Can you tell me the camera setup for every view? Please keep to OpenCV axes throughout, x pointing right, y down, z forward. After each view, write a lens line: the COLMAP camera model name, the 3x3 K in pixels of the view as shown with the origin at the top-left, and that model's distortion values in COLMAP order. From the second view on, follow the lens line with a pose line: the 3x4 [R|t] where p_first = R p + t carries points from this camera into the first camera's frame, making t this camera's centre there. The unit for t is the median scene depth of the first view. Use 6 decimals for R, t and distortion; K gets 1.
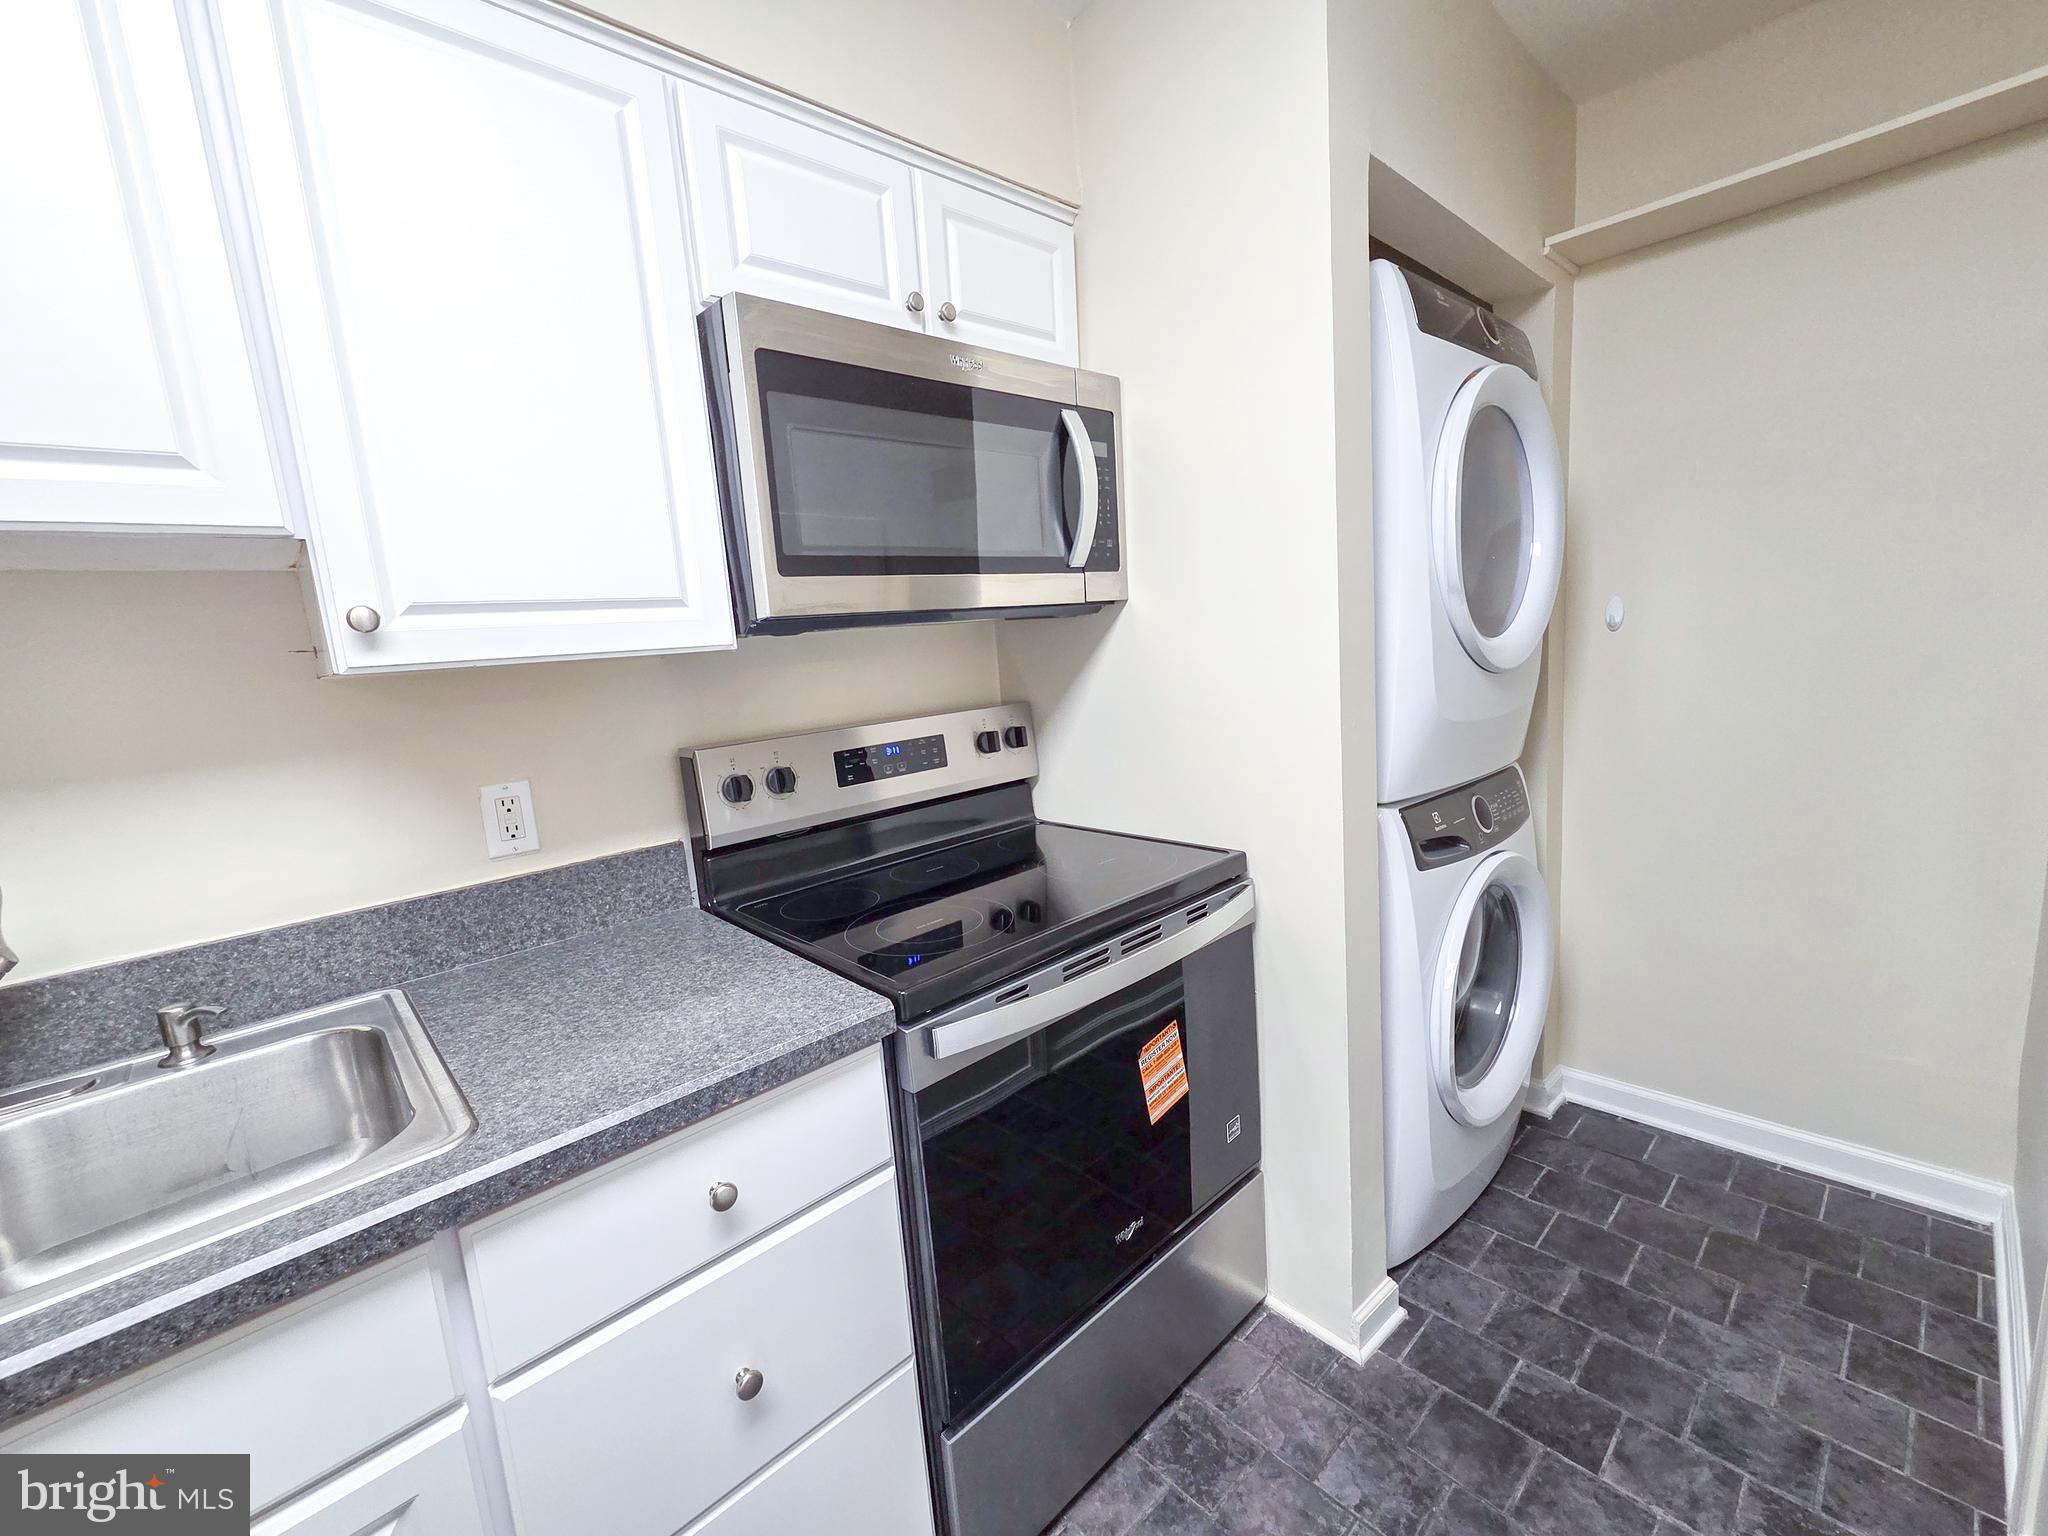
lens RADIAL K [[840.7, 0, 1026.2], [0, 840.7, 763.7], [0, 0, 1]] dist [0.003445, 0.000242]
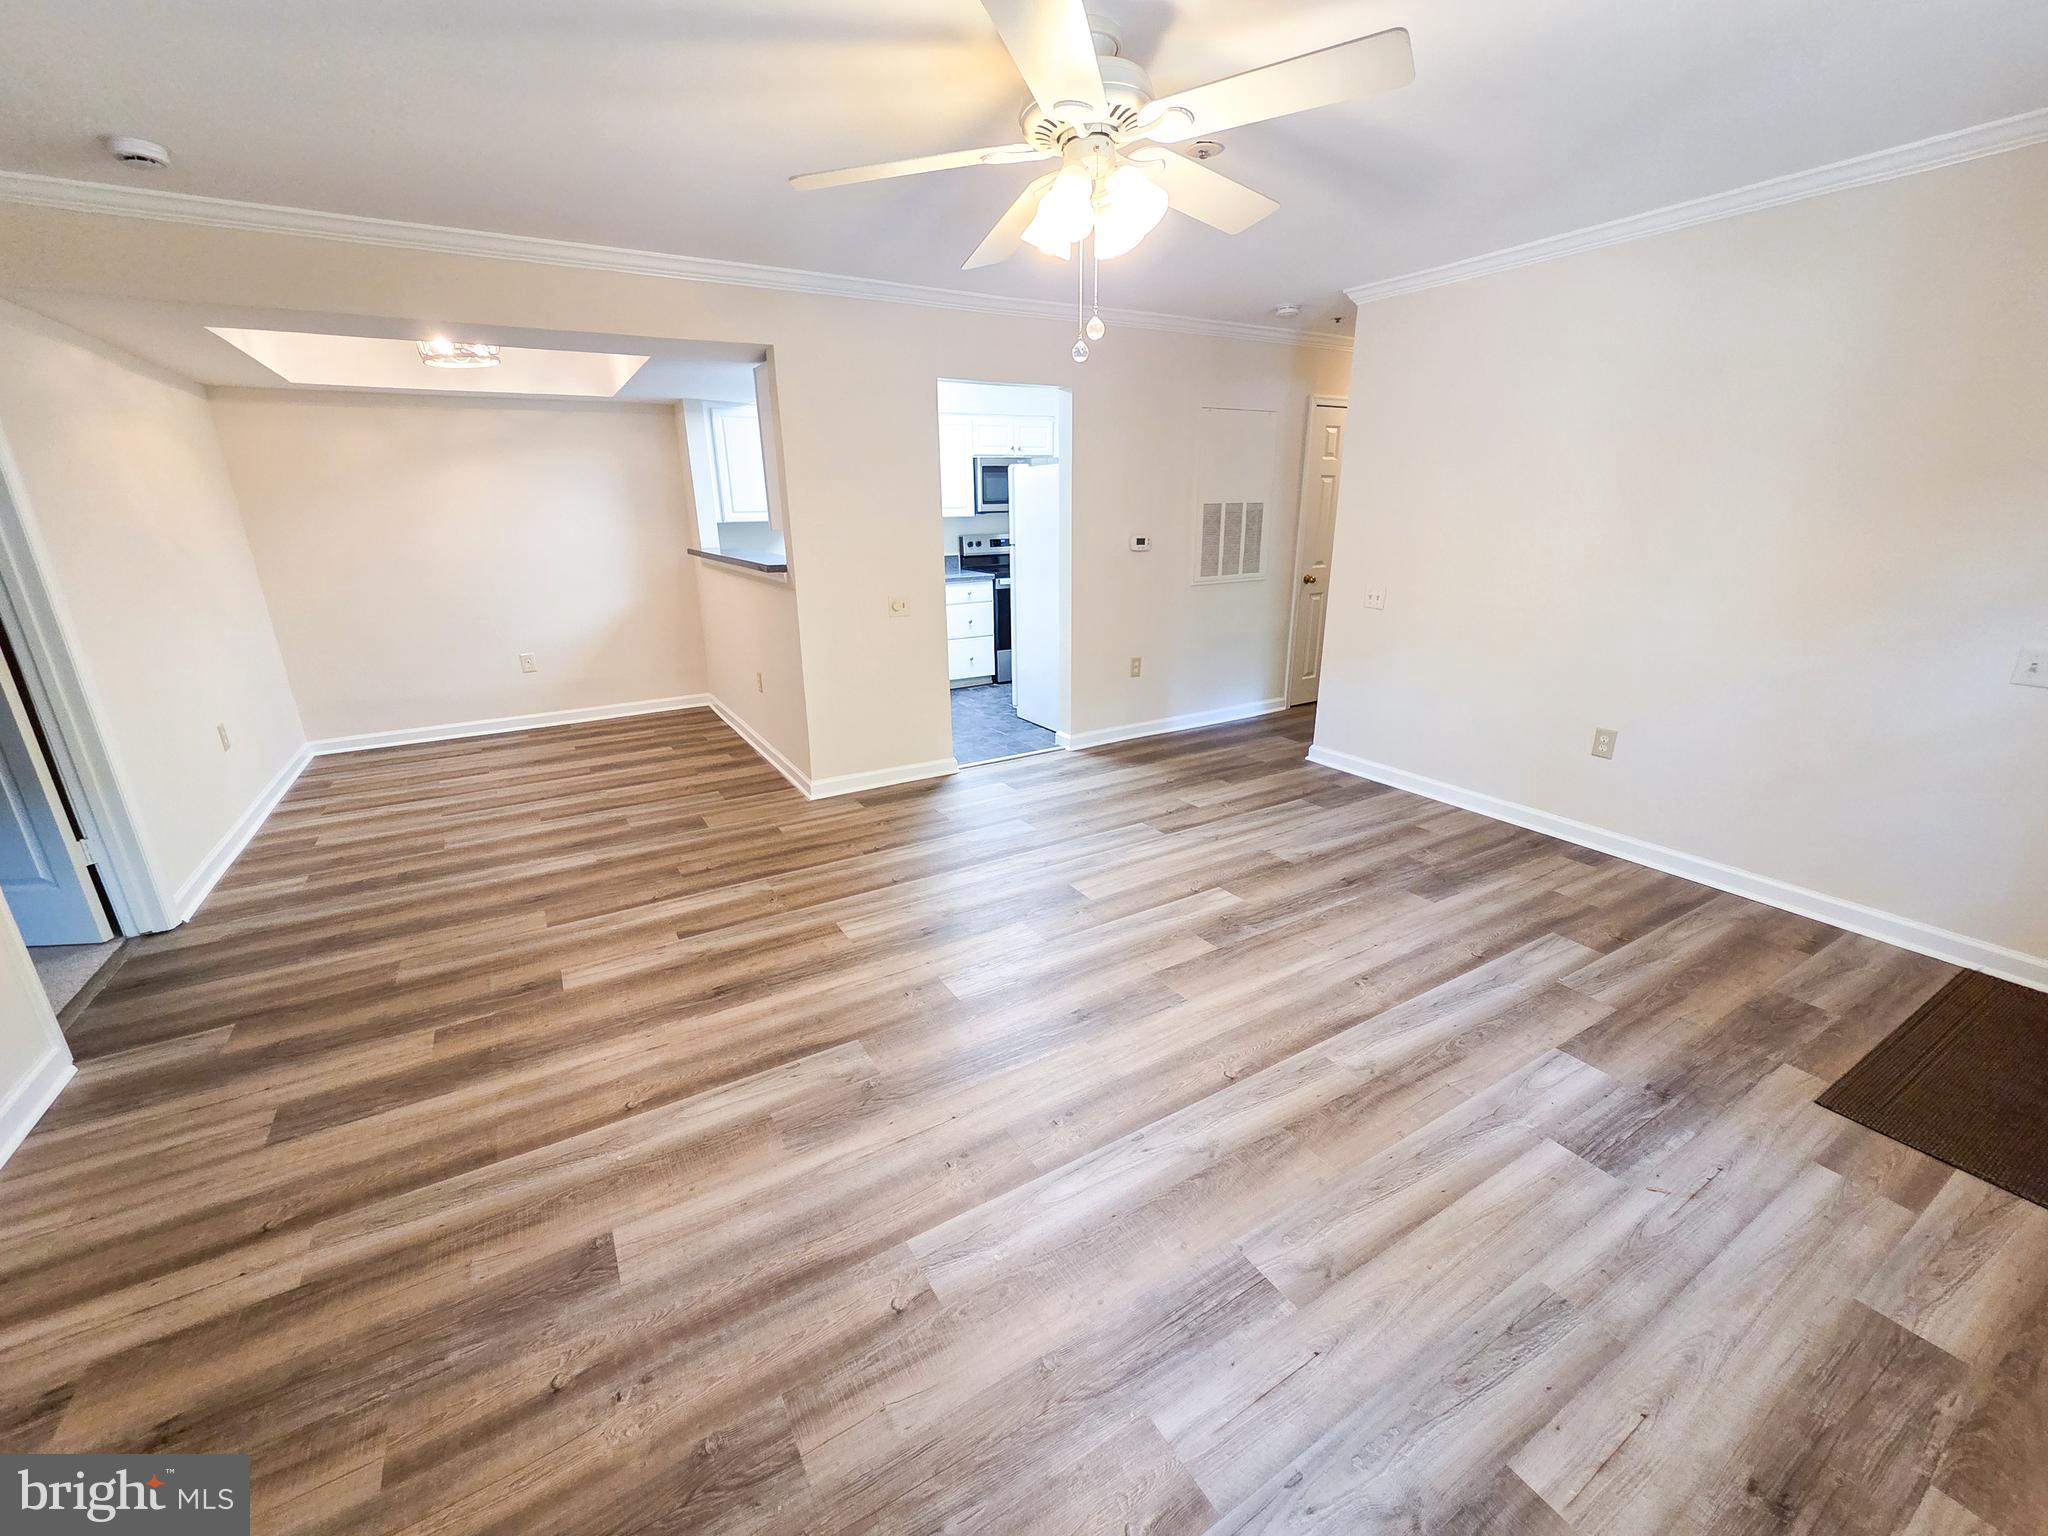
lens RADIAL K [[840.7, 0, 1026.2], [0, 840.7, 763.7], [0, 0, 1]] dist [0.003445, 0.000242]
pose [[0.977080, 0.122510, -0.174087, 0.962799], [-0.092510, 0.980906, 0.171068, 0.401977], [0.191720, -0.151043, 0.969757, -3.788696]]
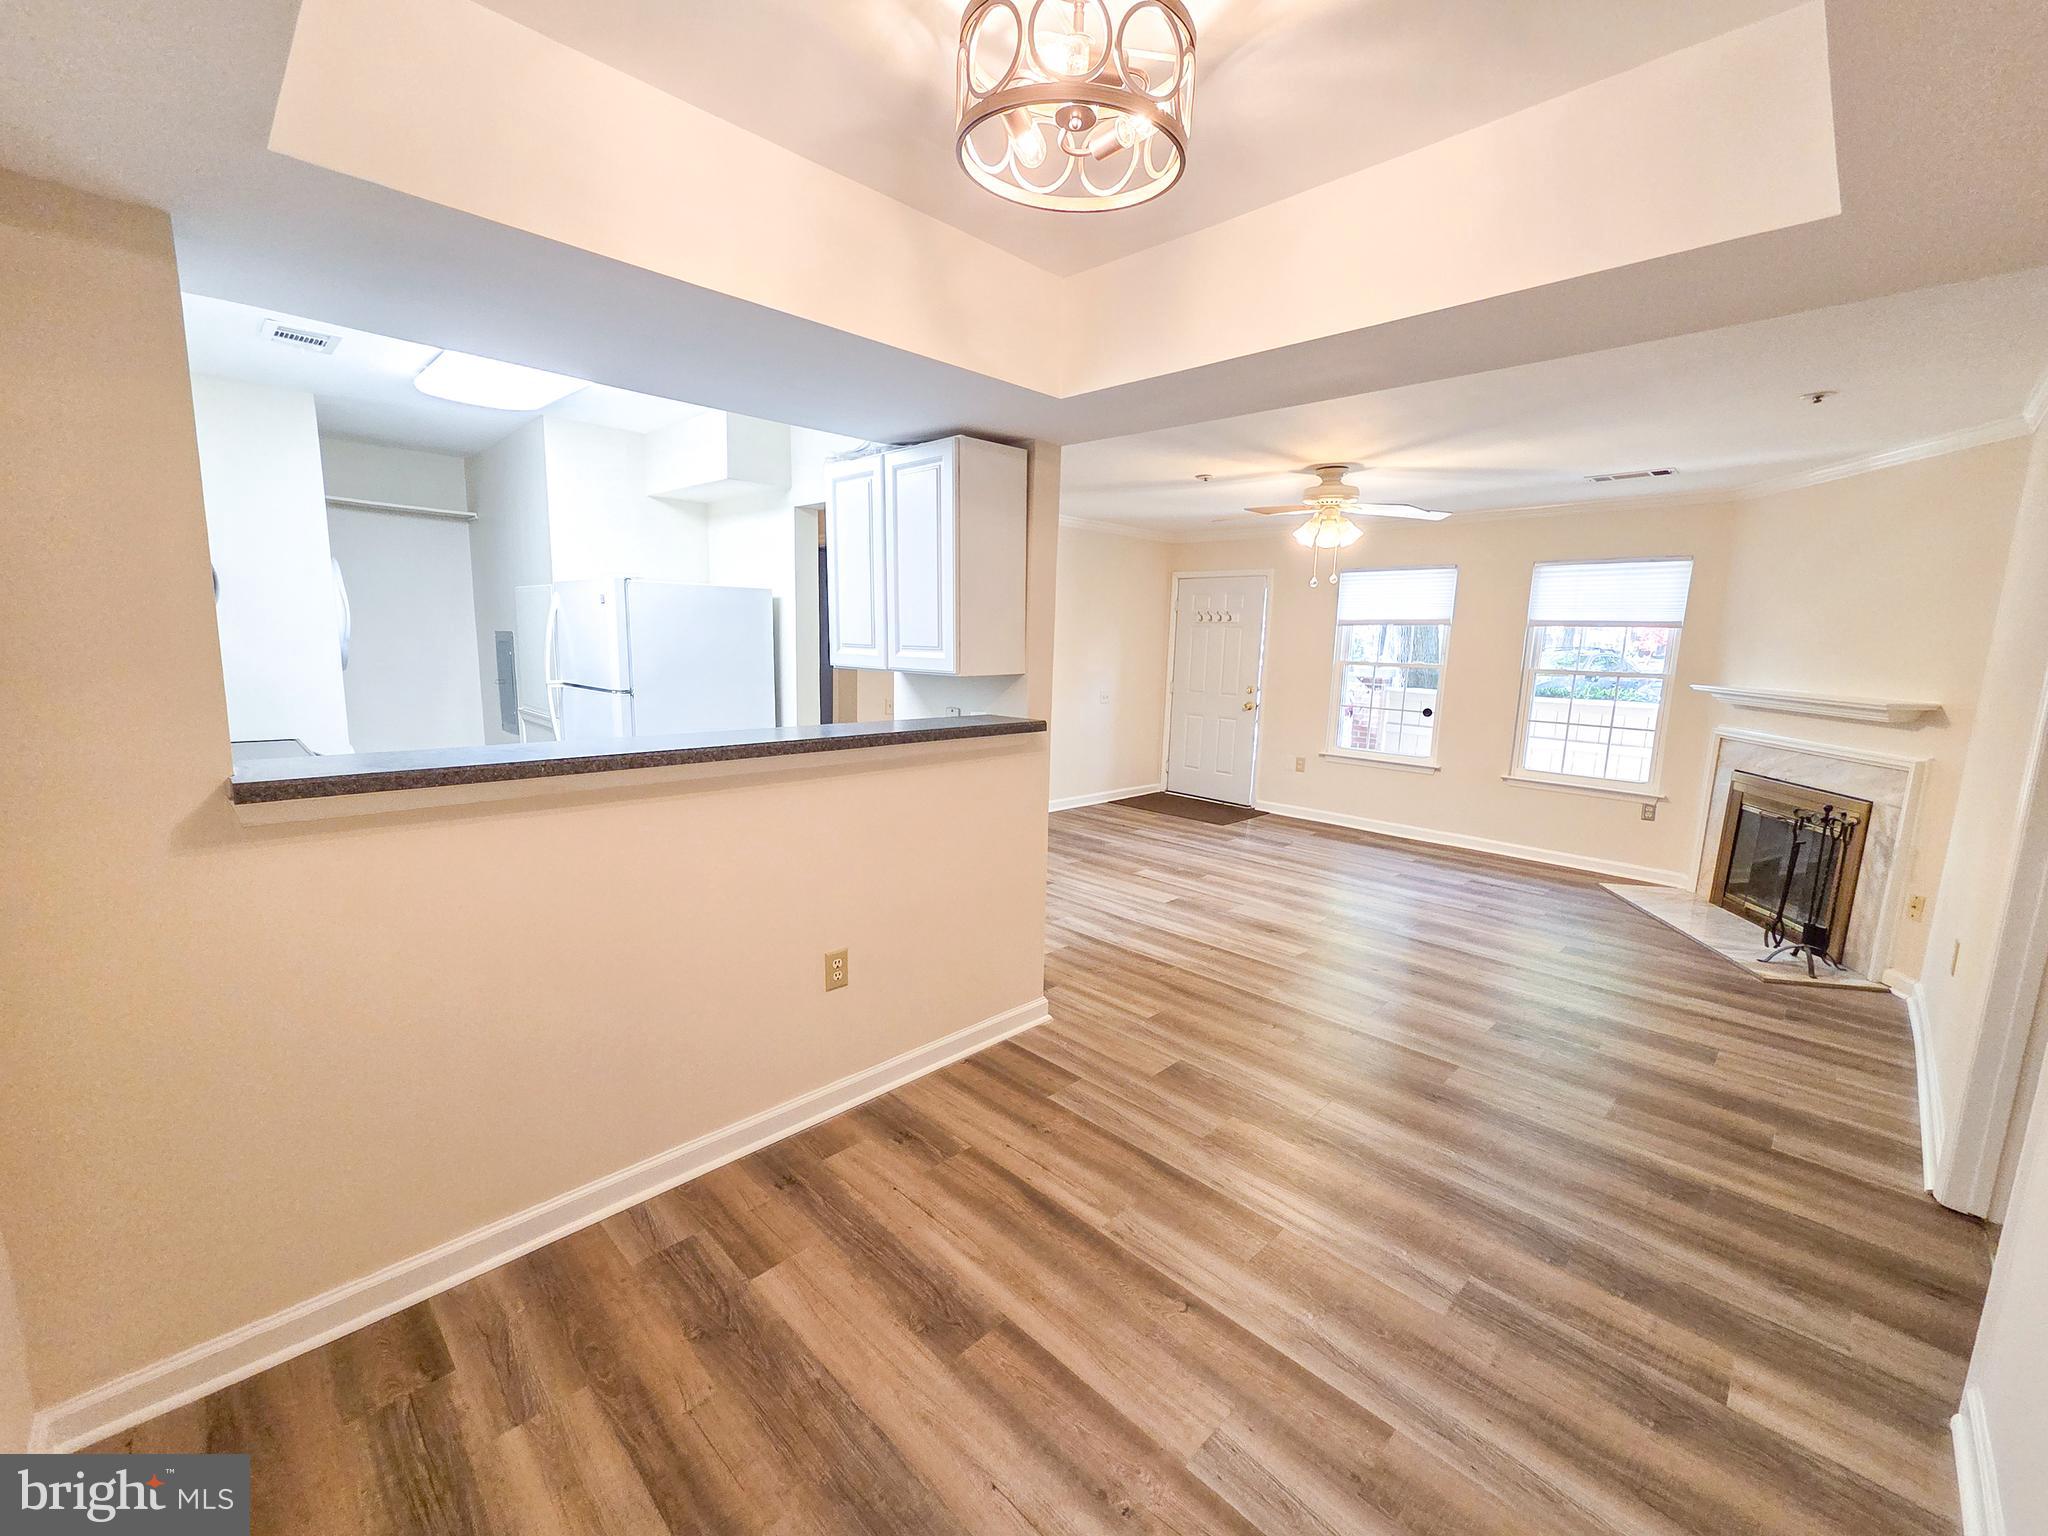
lens RADIAL K [[840.7, 0, 1026.2], [0, 840.7, 763.7], [0, 0, 1]] dist [0.003445, 0.000242]
pose [[-0.044166, -0.075447, 0.996171, -2.398960], [0.126216, 0.988733, 0.080480, 0.248205], [-0.991019, 0.129287, -0.034146, -1.071139]]
